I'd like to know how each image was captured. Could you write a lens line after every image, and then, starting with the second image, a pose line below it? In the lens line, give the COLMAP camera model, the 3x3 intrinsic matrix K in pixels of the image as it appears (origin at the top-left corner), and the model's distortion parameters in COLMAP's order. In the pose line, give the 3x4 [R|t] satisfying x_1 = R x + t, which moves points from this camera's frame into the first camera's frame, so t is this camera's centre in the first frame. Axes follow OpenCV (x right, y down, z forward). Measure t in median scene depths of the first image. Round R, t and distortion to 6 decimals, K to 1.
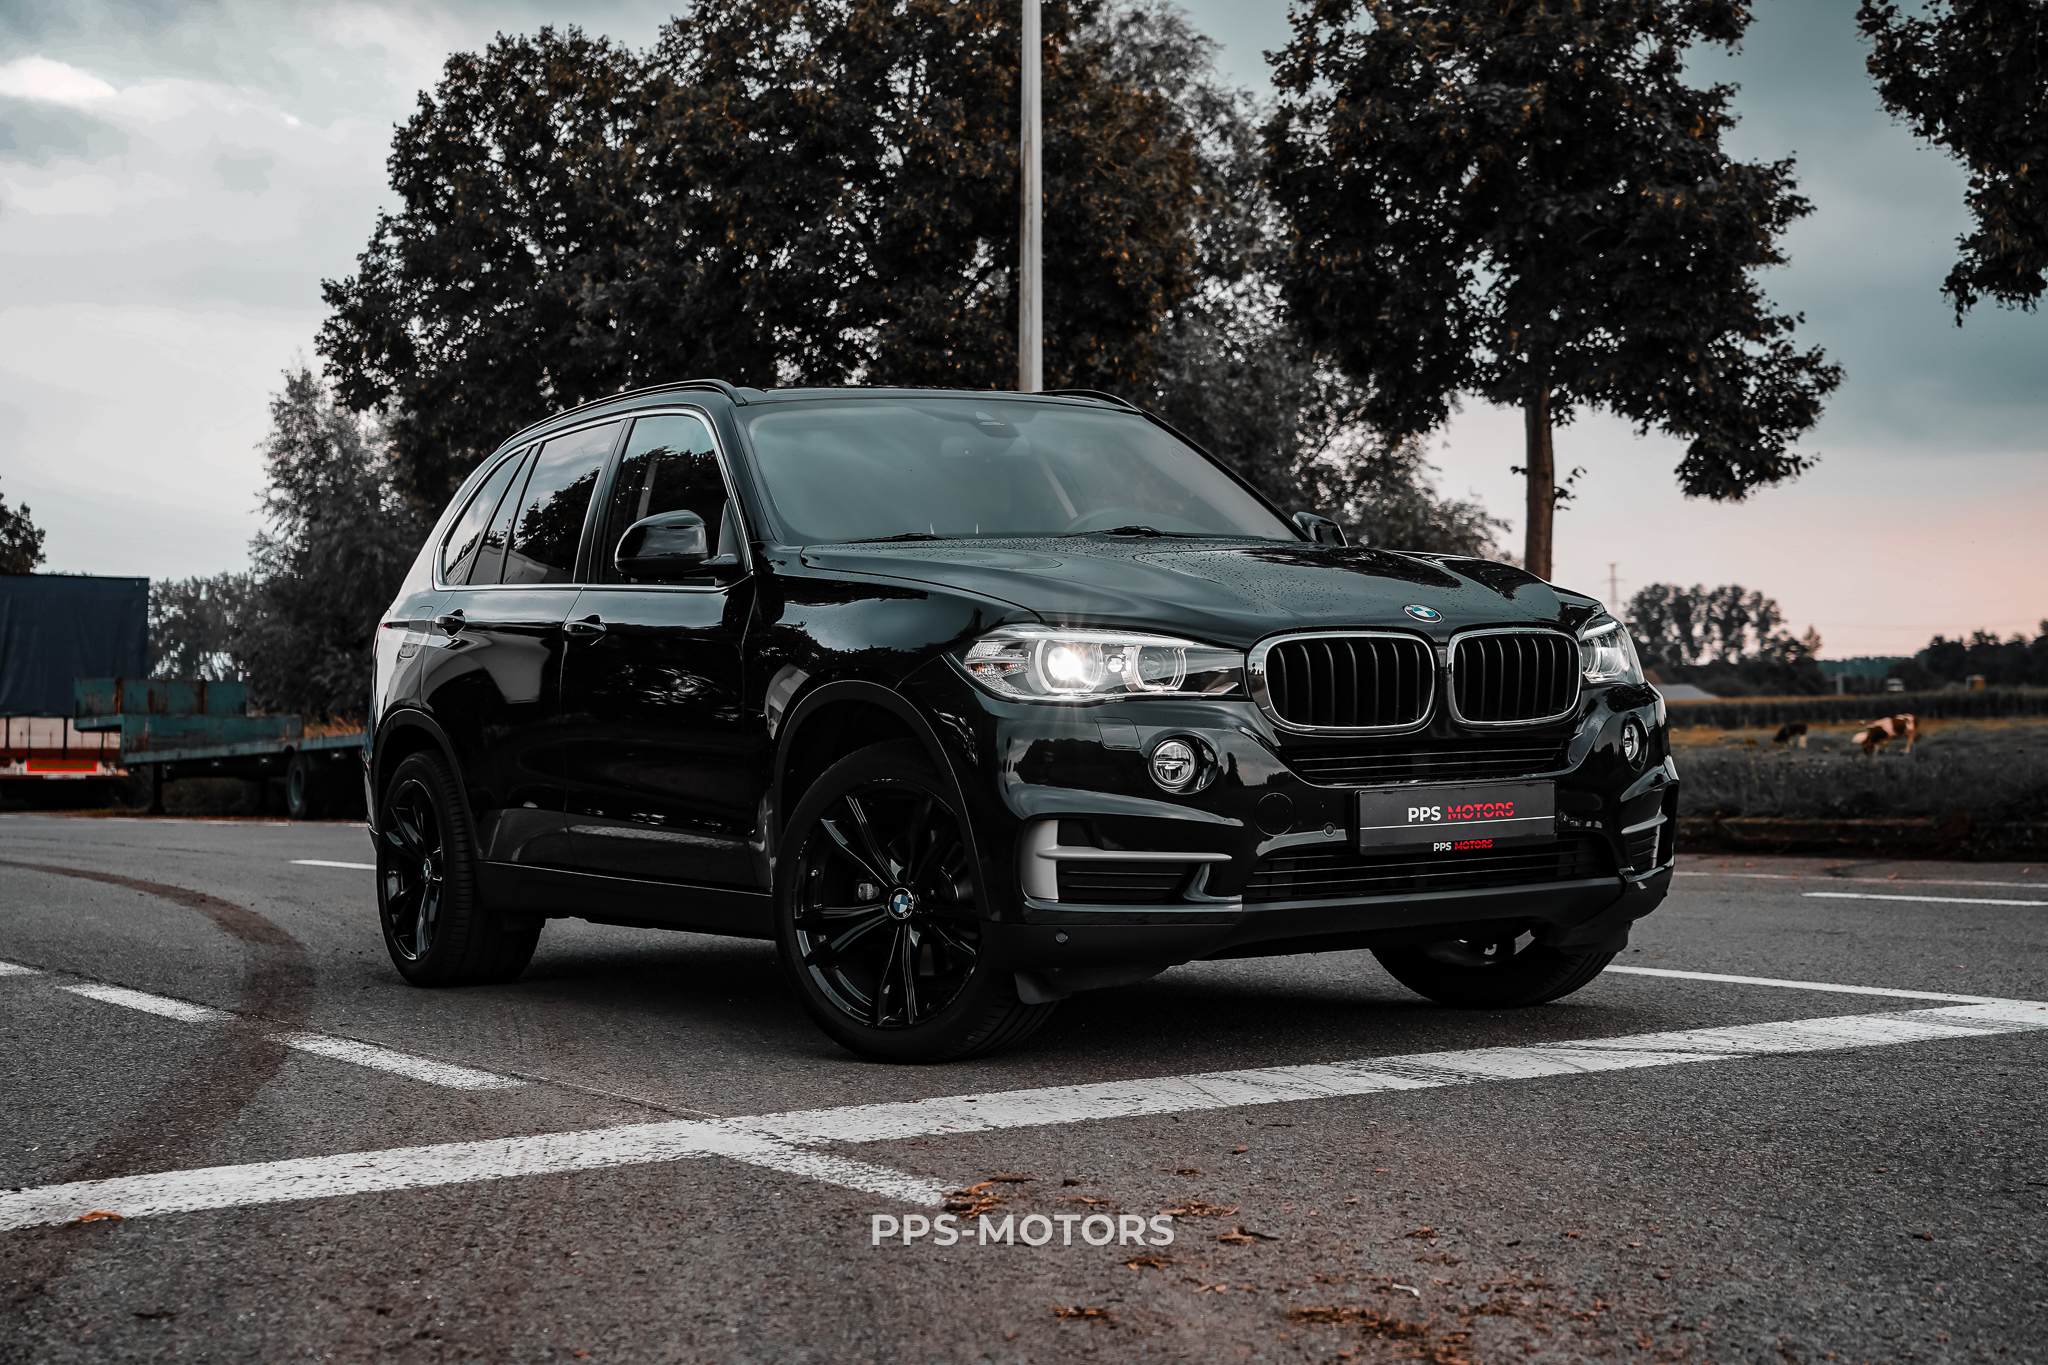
lens RADIAL K [[3109.4, 0, 1023.3], [0, 3109.4, 690.0], [0, 0, 1]] dist [-0.063269, 0.000000]
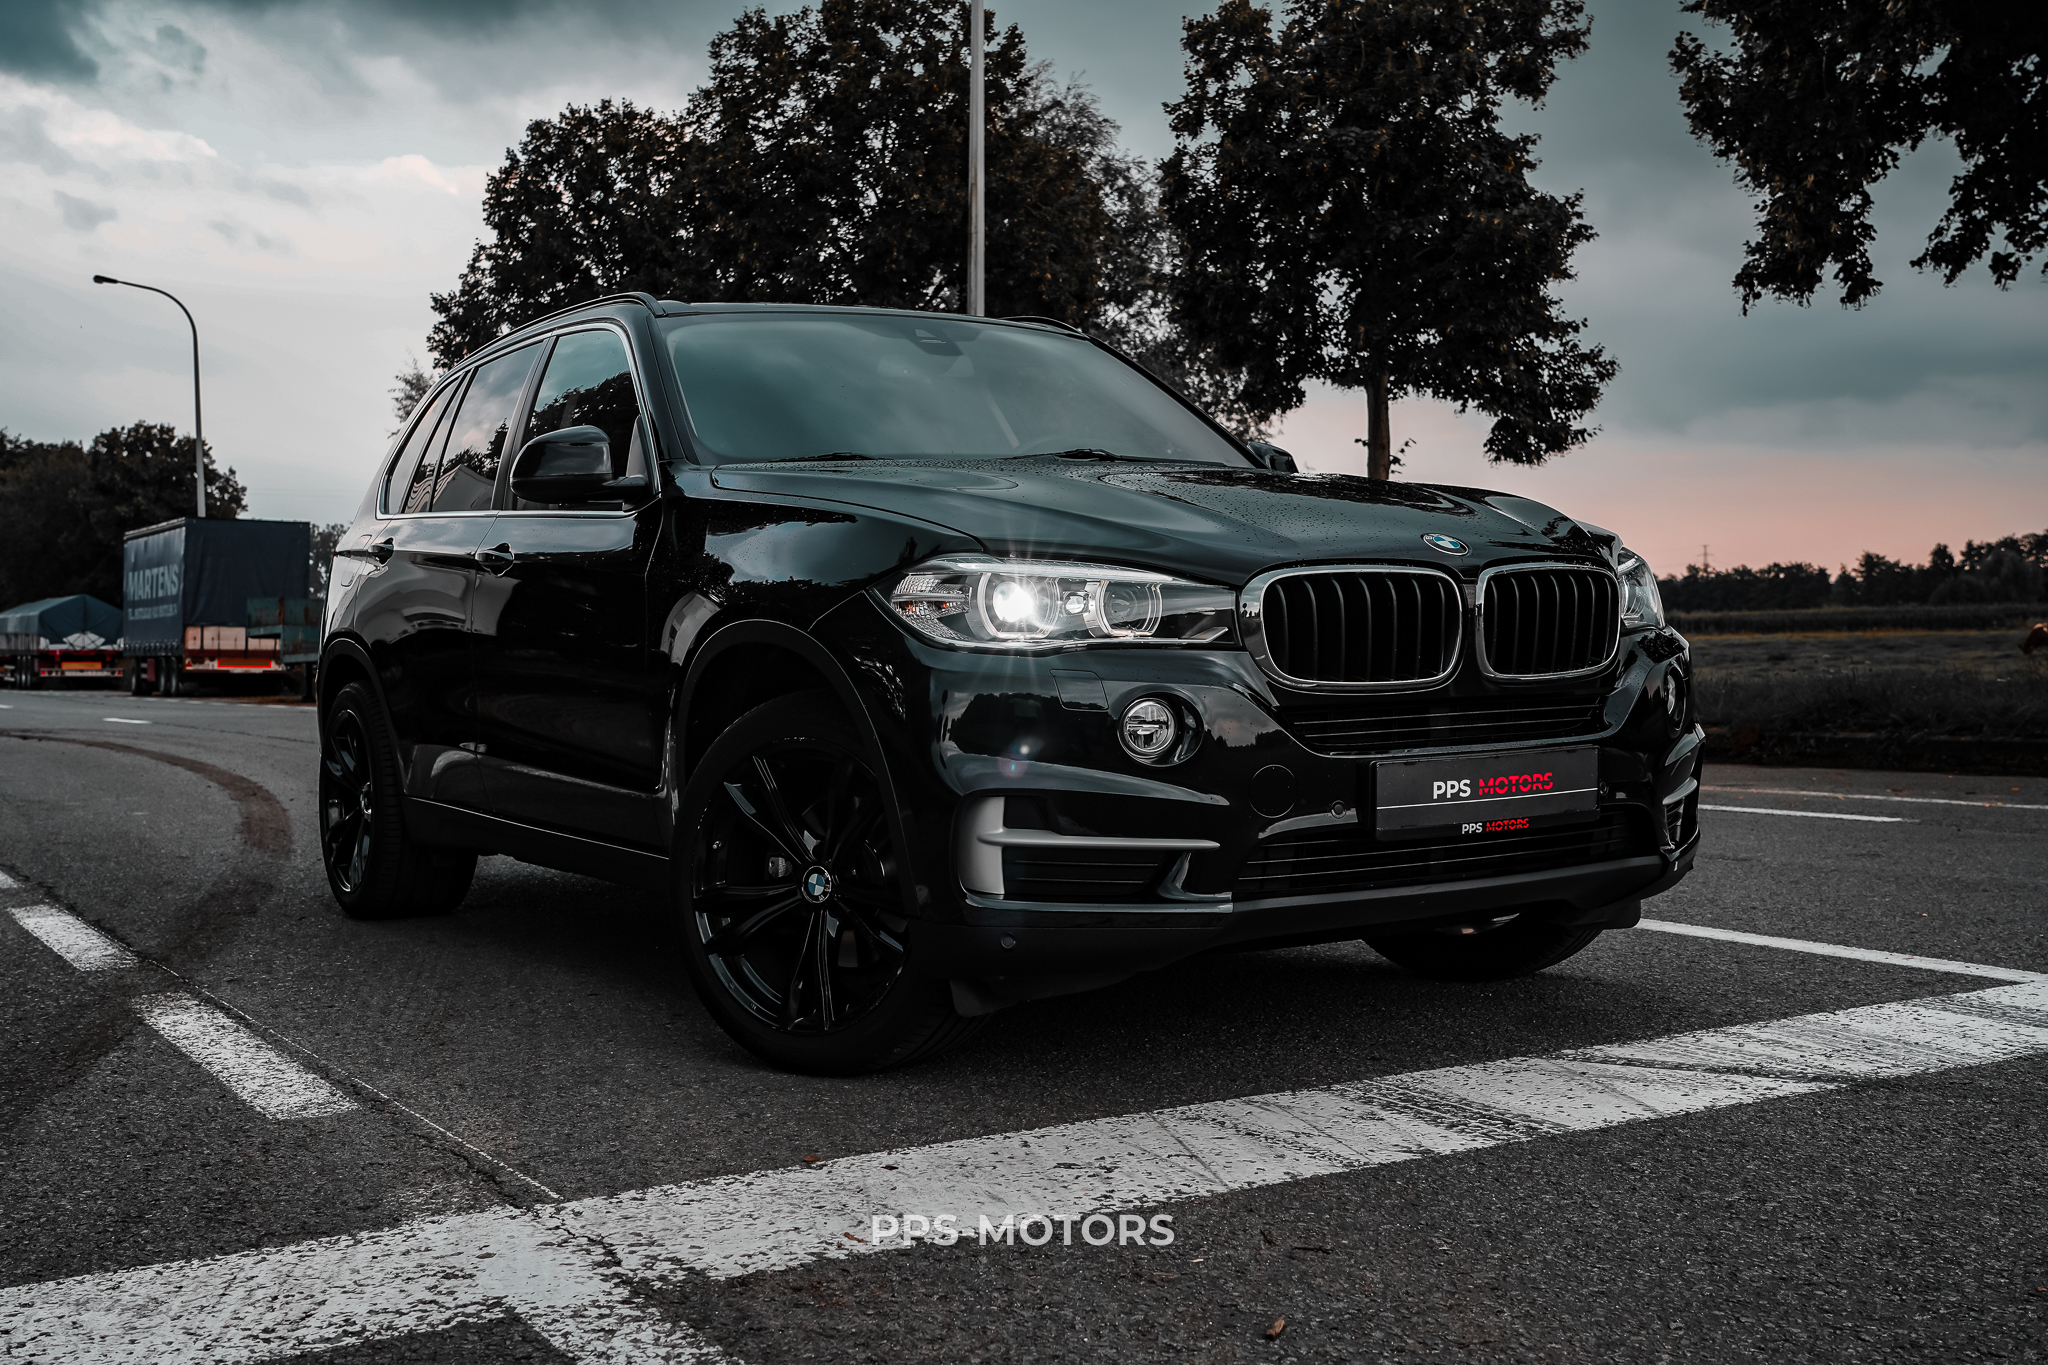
lens RADIAL K [[2162.2, 0, 1011.7], [0, 2162.2, 692.9], [0, 0, 1]] dist [0.053458, 0.000000]
pose [[0.999780, 0.005898, 0.020140, 0.000557], [-0.006668, 0.999241, 0.038389, -0.002343], [-0.019898, -0.038515, 0.999060, 0.154651]]
